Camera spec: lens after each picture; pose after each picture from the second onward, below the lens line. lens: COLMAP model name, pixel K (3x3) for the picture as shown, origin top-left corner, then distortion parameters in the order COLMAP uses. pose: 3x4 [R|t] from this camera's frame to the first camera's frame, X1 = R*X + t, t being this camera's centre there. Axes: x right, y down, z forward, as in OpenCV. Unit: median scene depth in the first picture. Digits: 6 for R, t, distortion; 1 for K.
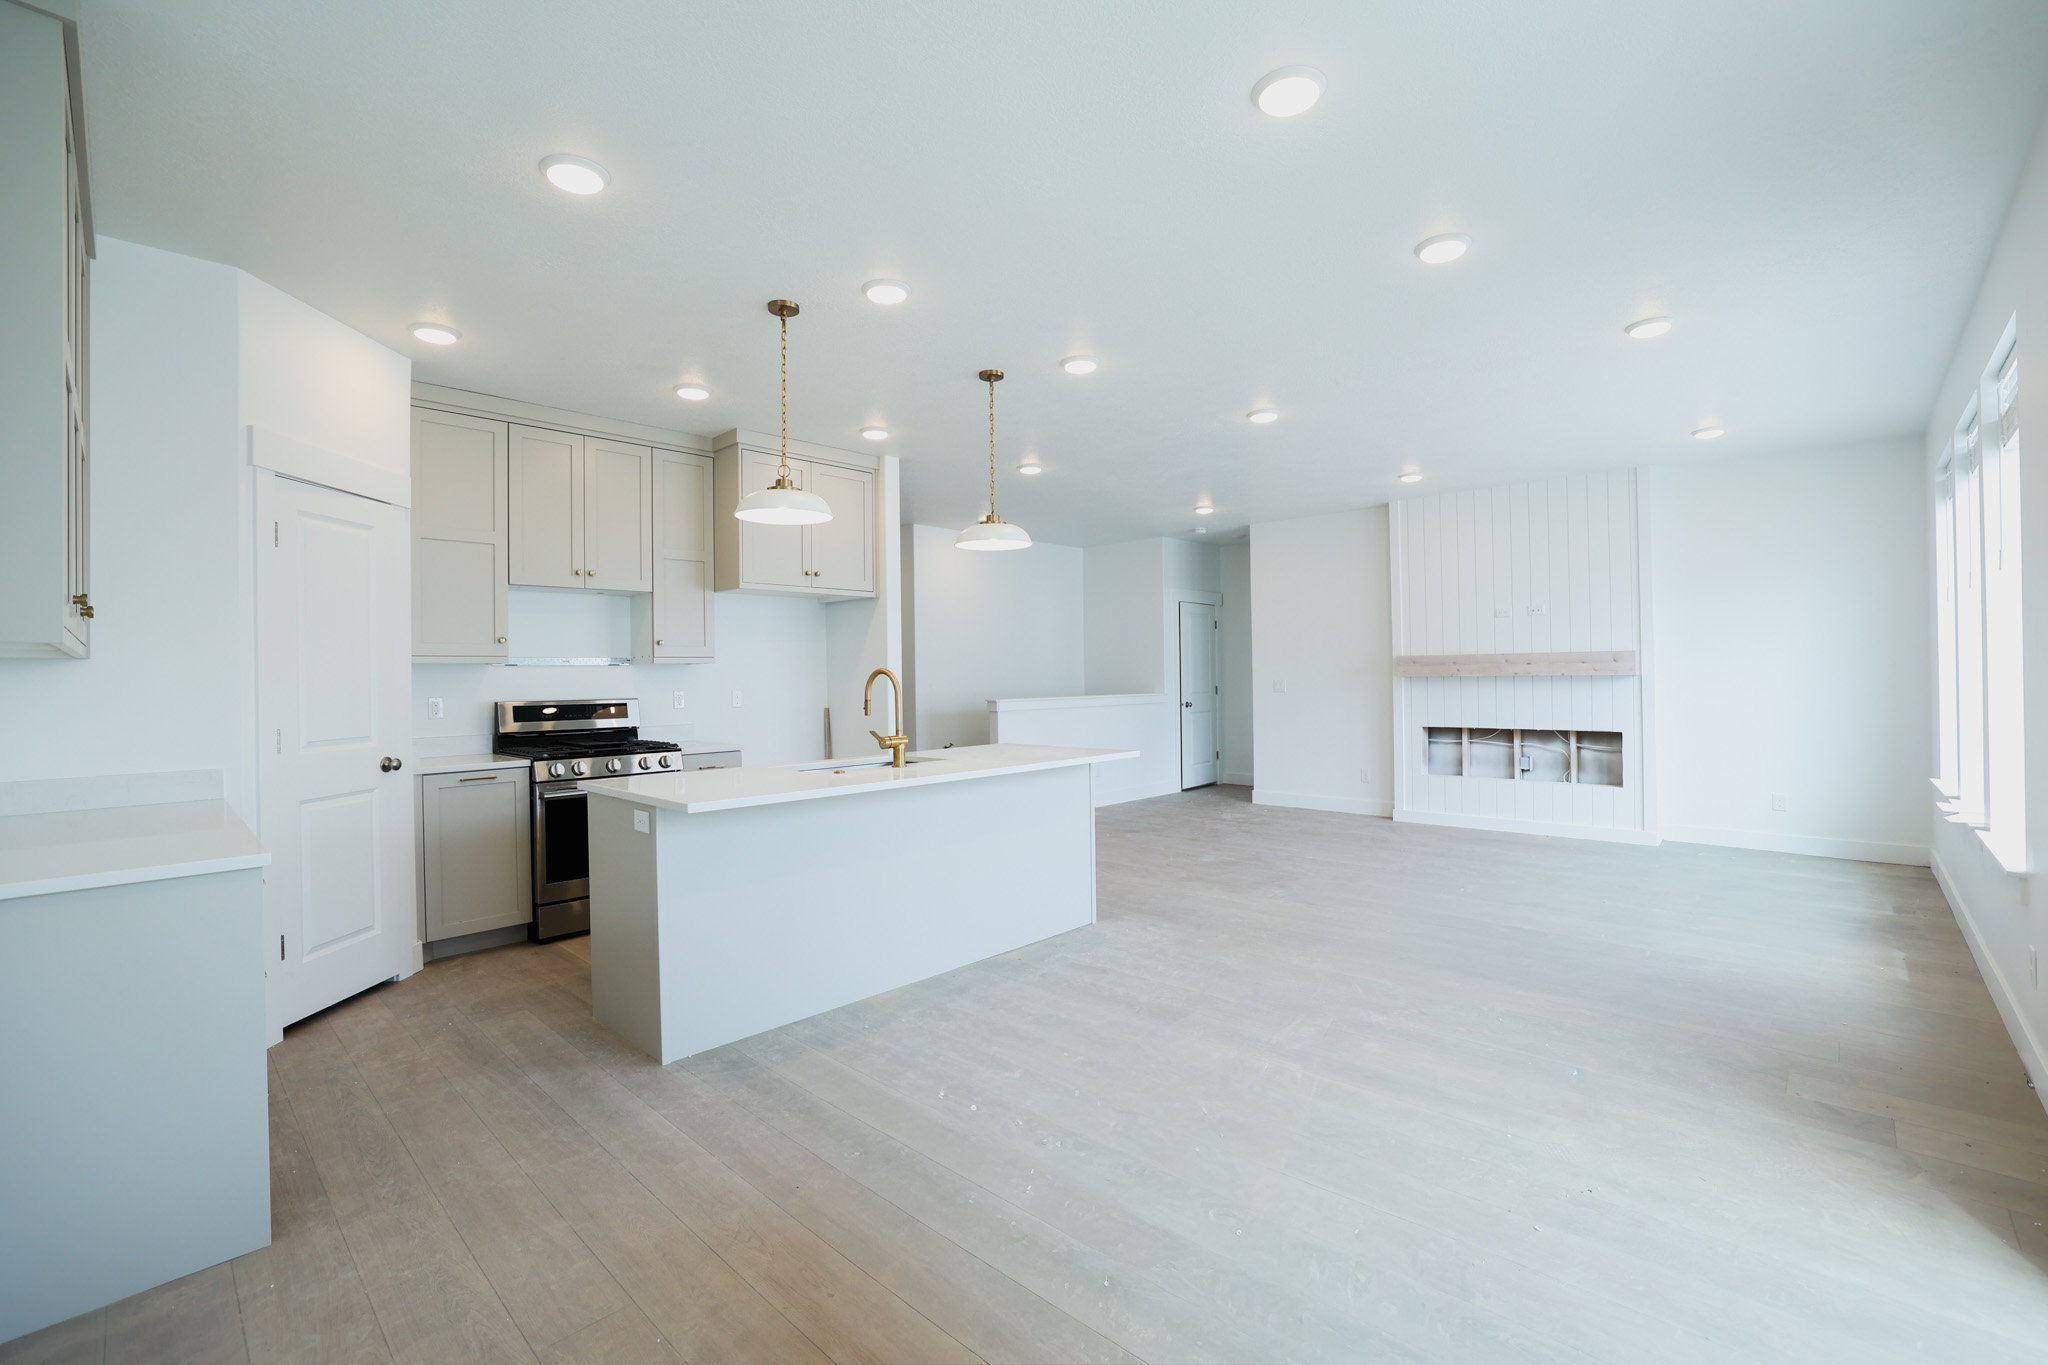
lens RADIAL K [[884.8, 0, 1023.1], [0, 884.8, 679.0], [0, 0, 1]] dist [-0.012512, -0.000124]
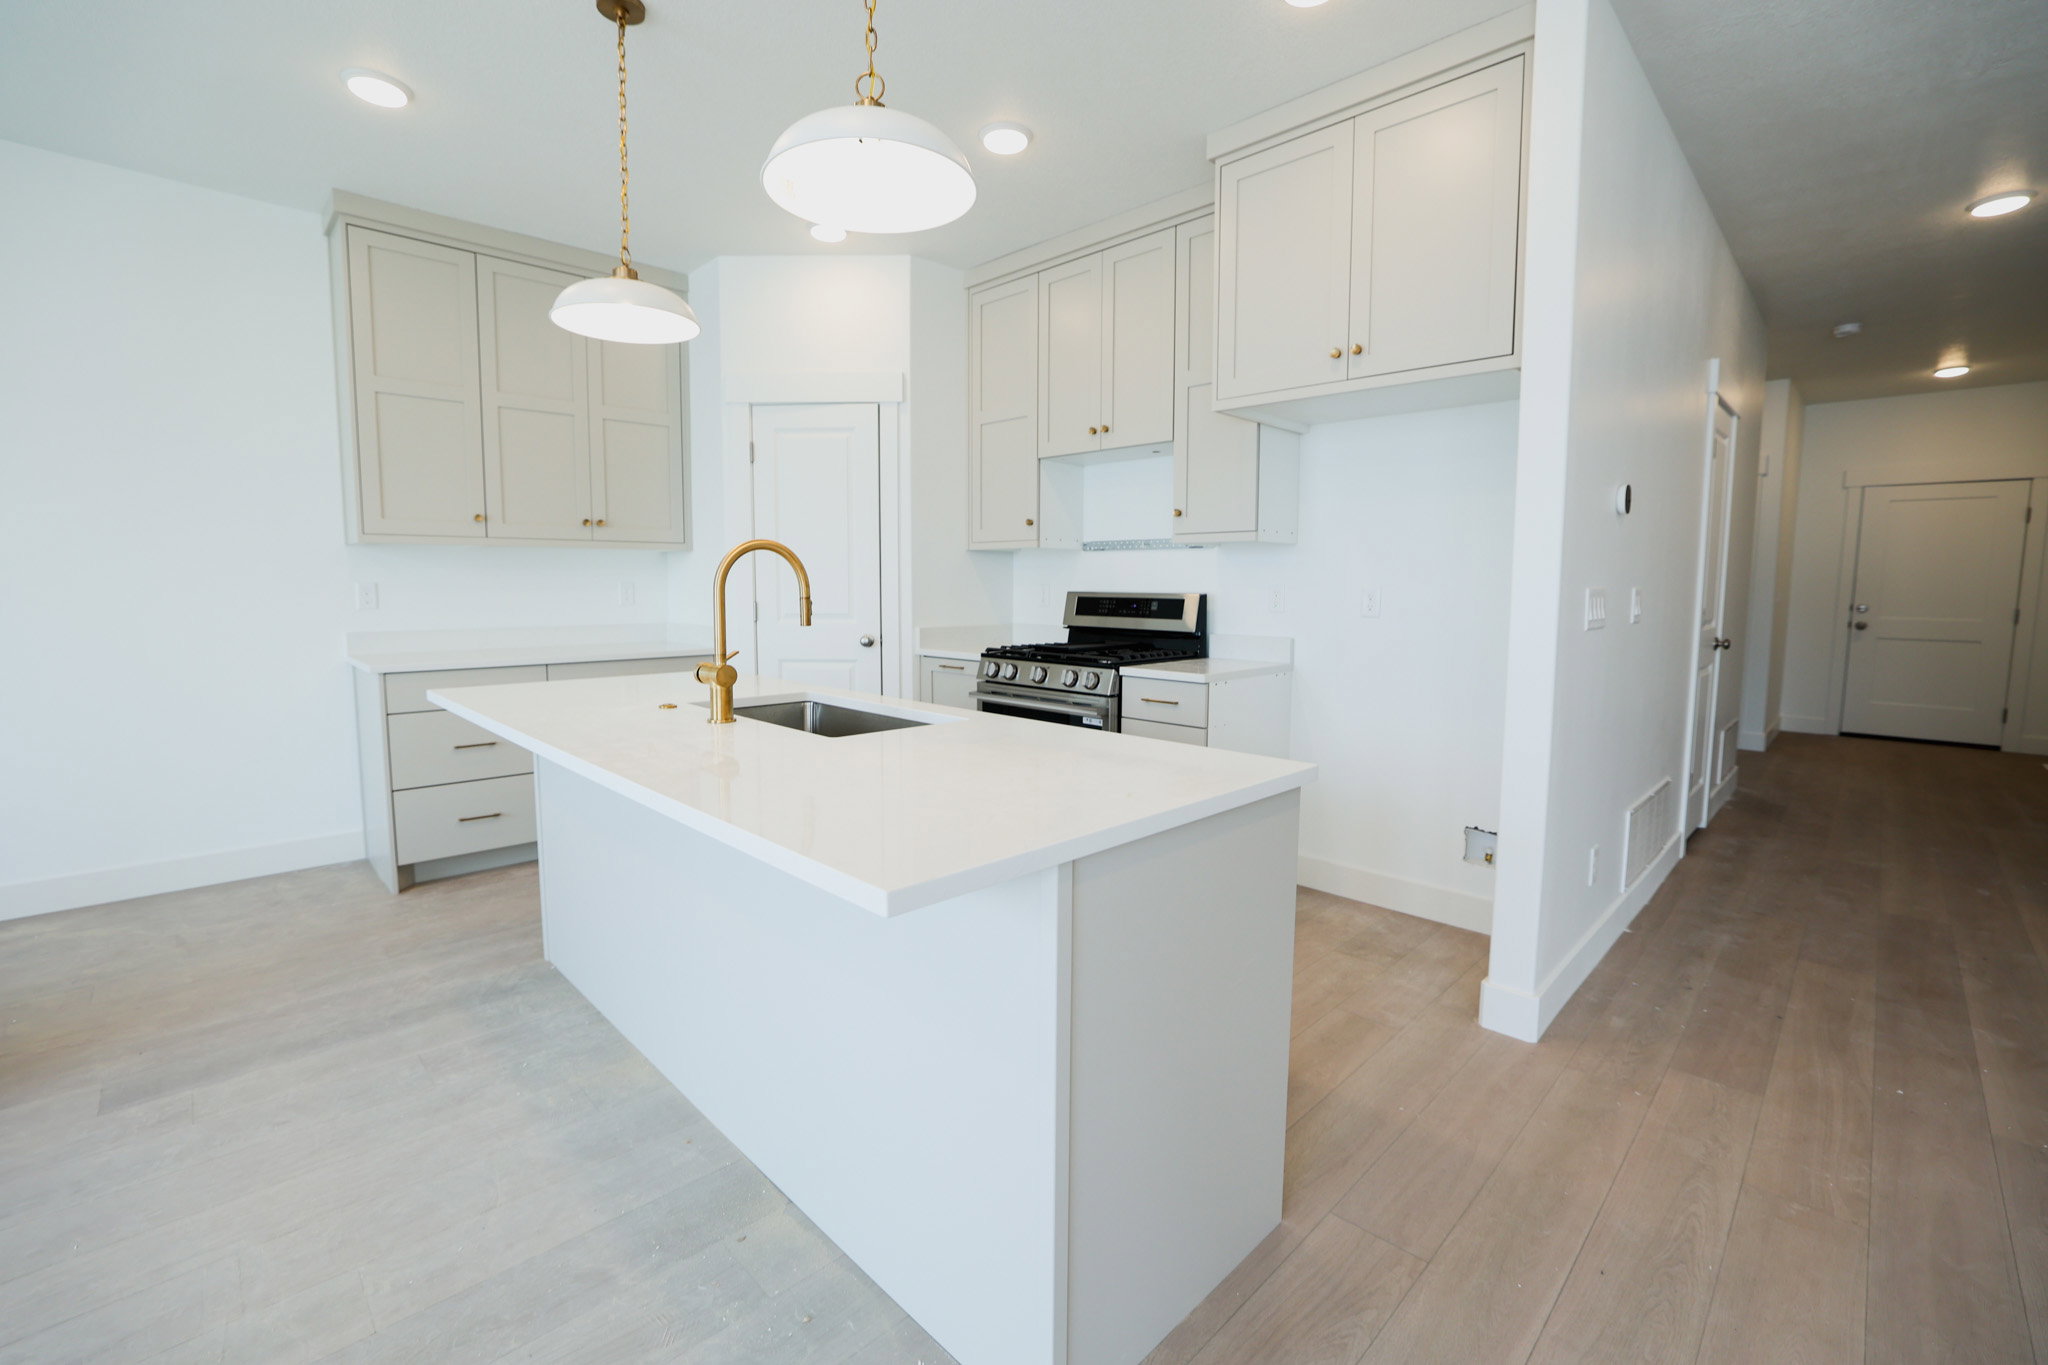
lens RADIAL K [[884.8, 0, 1024.0], [0, 884.8, 663.3], [0, 0, 1]] dist [-0.012512, -0.000124]
pose [[-0.036976, 0.111136, -0.993117, 0.462744], [-0.005955, 0.993755, 0.111429, -0.001040], [0.999298, 0.010034, -0.036084, 1.416221]]
